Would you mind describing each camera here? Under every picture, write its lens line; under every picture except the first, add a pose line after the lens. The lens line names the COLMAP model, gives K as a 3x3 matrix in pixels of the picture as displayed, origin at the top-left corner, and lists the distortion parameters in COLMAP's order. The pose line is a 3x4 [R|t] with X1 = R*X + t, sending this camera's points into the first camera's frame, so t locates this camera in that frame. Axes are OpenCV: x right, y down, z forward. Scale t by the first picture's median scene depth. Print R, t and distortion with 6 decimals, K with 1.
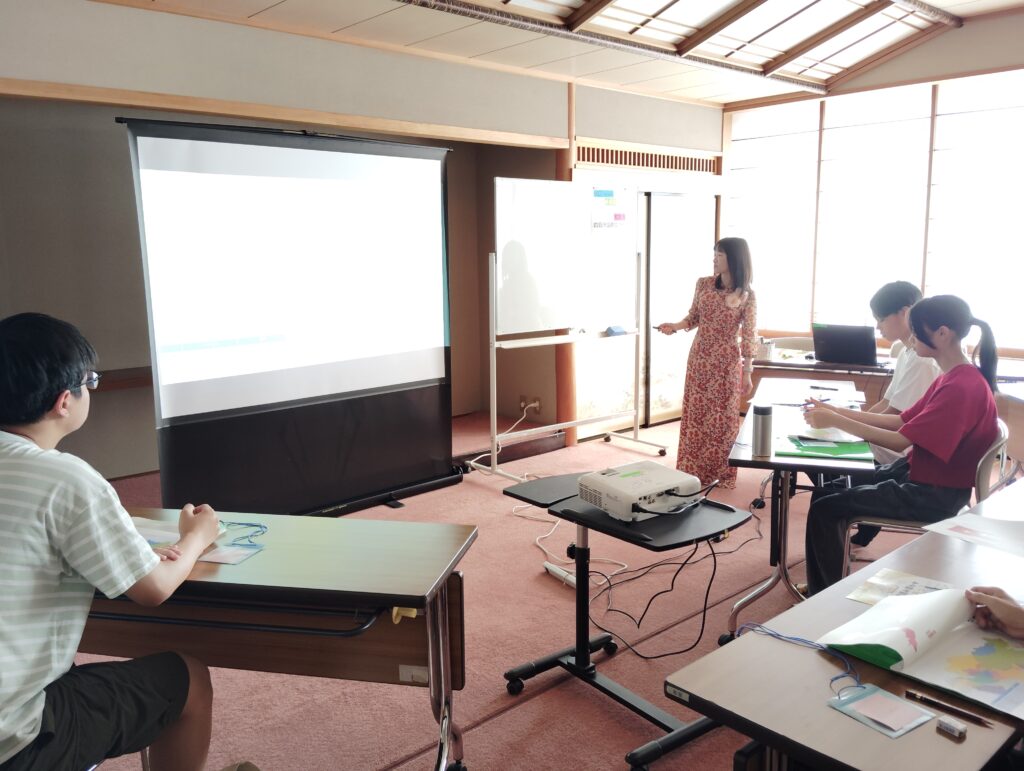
lens RADIAL K [[836.9, 0, 512.8], [0, 836.9, 417.9], [0, 0, 1]] dist [0.008949, 0.007111]
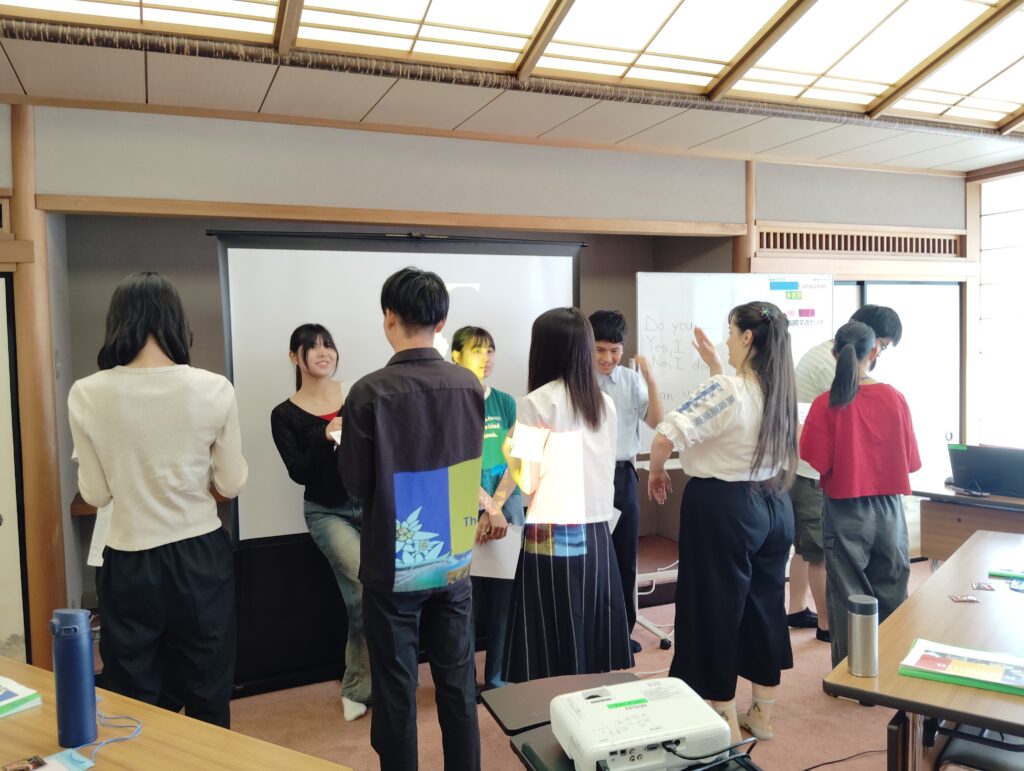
lens RADIAL K [[857.2, 0, 512.0], [0, 857.2, 385.5], [0, 0, 1]] dist [0.001618, -0.063168]
pose [[0.943243, 0.002042, -0.332097, 0.130395], [-0.051630, 0.988725, -0.140563, -0.037991], [0.328066, 0.149731, 0.932713, 0.140021]]
